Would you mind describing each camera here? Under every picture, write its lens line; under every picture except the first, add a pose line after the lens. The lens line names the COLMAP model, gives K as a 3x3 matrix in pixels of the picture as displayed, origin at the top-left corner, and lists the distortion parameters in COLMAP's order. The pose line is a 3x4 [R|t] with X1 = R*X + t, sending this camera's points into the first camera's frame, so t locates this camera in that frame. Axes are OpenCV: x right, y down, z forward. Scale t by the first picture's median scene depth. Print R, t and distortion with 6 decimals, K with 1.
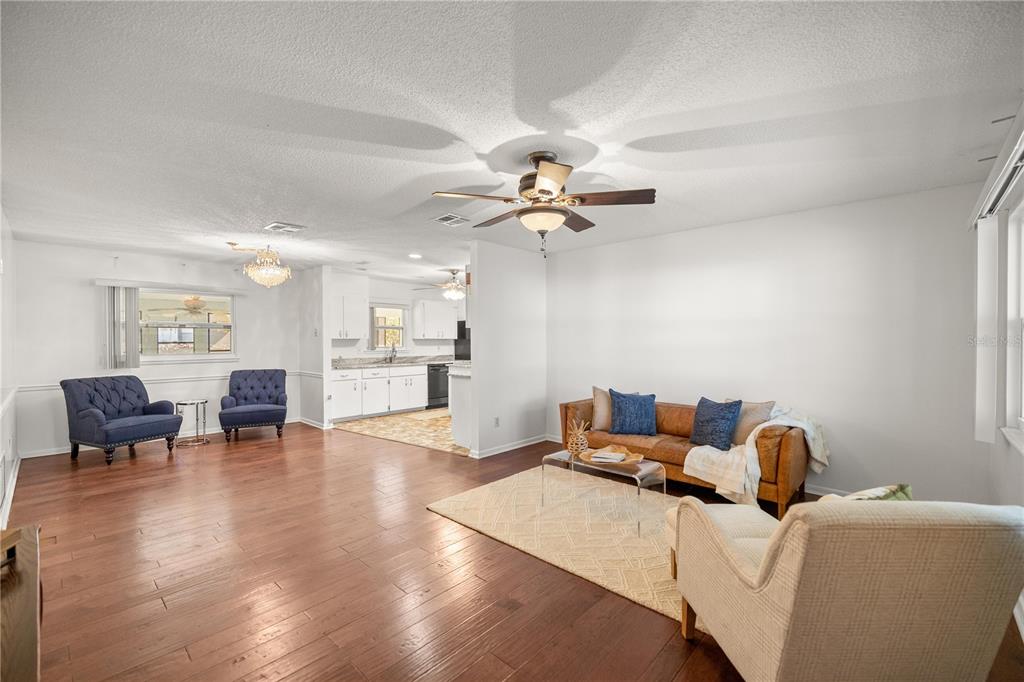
lens RADIAL K [[437.8, 0, 513.9], [0, 437.8, 341.8], [0, 0, 1]] dist [0.000533, 0.000550]
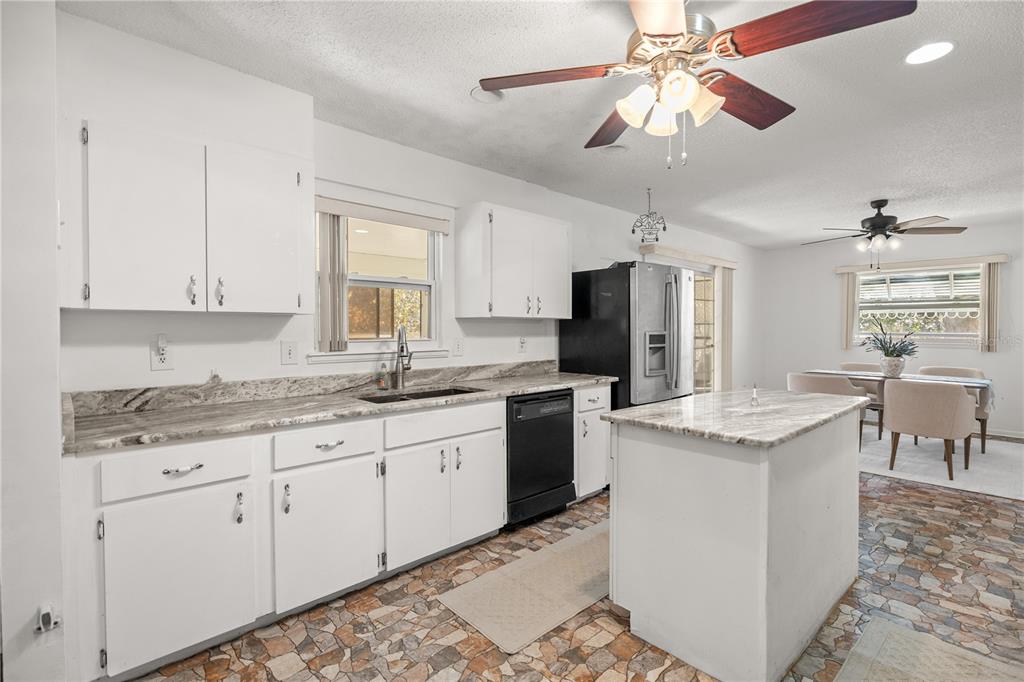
lens RADIAL K [[485.8, 0, 515.7], [0, 485.8, 336.9], [0, 0, 1]] dist [-0.002007, -0.000062]
pose [[0.997926, 0.004614, -0.064209, -0.166034], [-0.003555, 0.999856, 0.016599, 0.002351], [0.064276, -0.016336, 0.997798, 0.639905]]
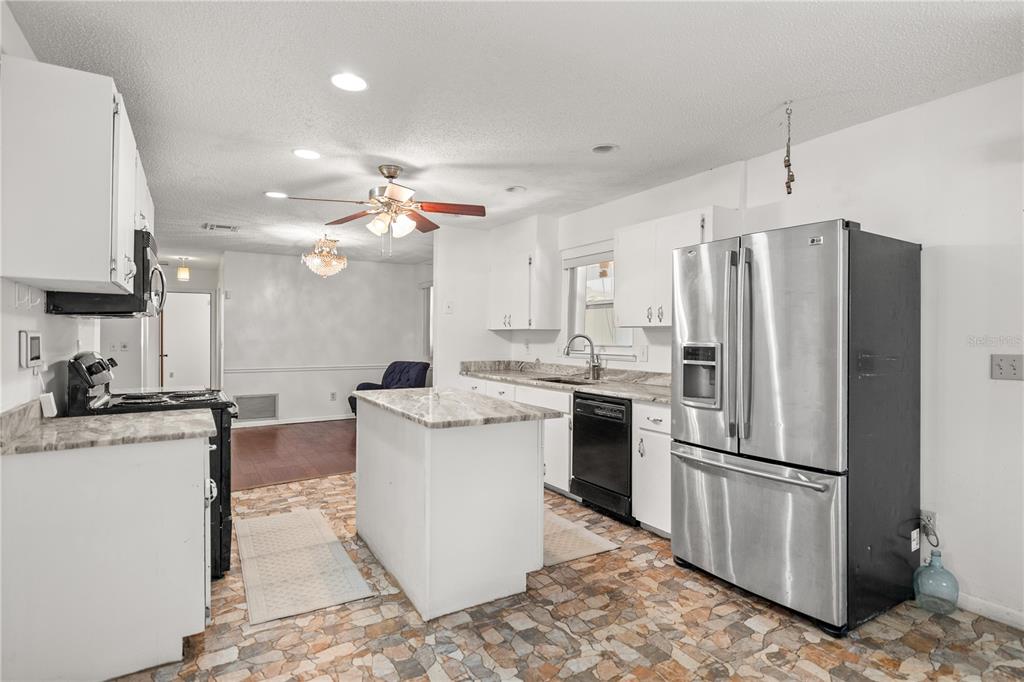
lens RADIAL K [[527.9, 0, 516.0], [0, 527.9, 338.3], [0, 0, 1]] dist [0.003899, -0.000260]
pose [[-0.273403, 0.006915, -0.961875, 0.283939], [-0.004475, 0.999954, 0.008460, -0.000507], [0.961889, 0.006618, -0.273360, 1.071989]]
